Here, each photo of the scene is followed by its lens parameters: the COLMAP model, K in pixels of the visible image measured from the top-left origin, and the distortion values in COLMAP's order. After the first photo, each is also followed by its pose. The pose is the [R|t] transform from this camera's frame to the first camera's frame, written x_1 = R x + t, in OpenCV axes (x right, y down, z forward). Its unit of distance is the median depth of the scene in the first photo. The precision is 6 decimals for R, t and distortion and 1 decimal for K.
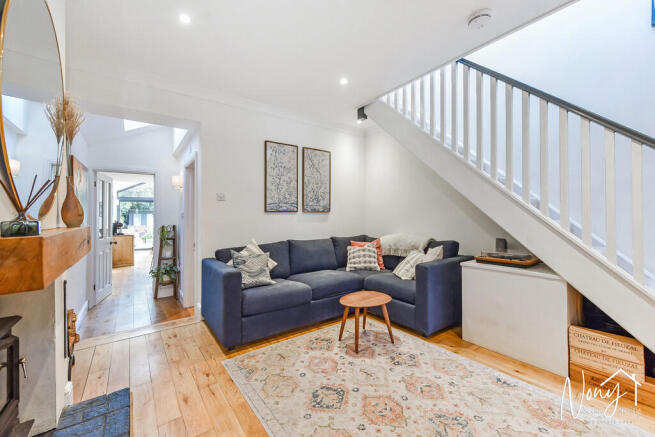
lens RADIAL K [[269.5, 0, 327.5], [0, 269.5, 218.5], [0, 0, 1]] dist [-0.000896, 0.000010]
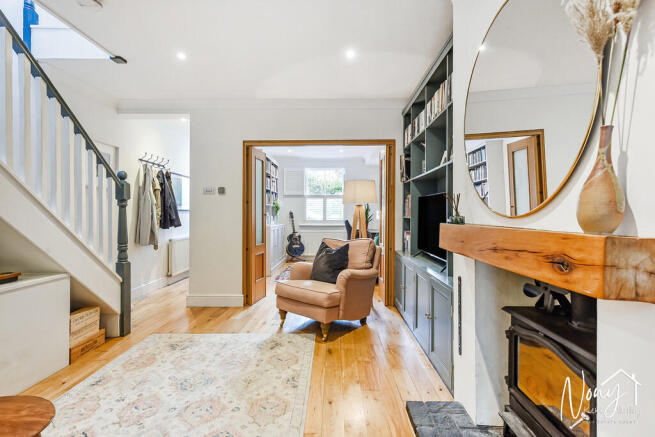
lens RADIAL K [[305.8, 0, 327.5], [0, 305.8, 218.5], [0, 0, 1]] dist [0.000749, 0.000221]
pose [[-0.792668, 0.000469, 0.609654, -0.583473], [0.012391, 0.999806, 0.015342, -0.009475], [-0.609528, 0.019715, -0.792519, 1.096800]]
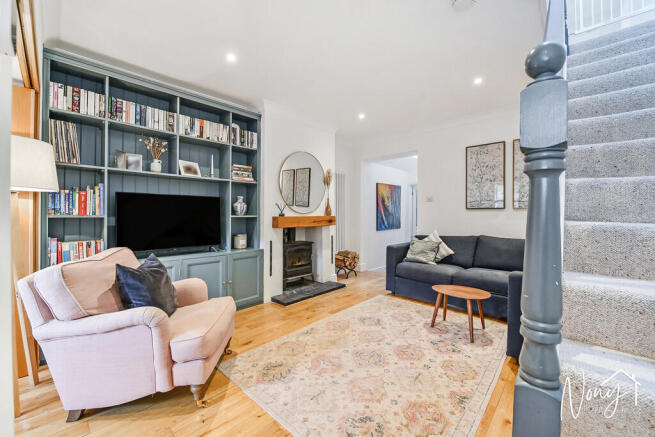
lens RADIAL K [[262.4, 0, 327.5], [0, 262.4, 218.5], [0, 0, 1]] dist [-0.000749, -0.000078]
pose [[0.179523, 0.025854, -0.983414, 1.124455], [-0.013966, 0.999621, 0.023730, -0.004825], [0.983655, 0.009474, 0.179816, 0.320537]]
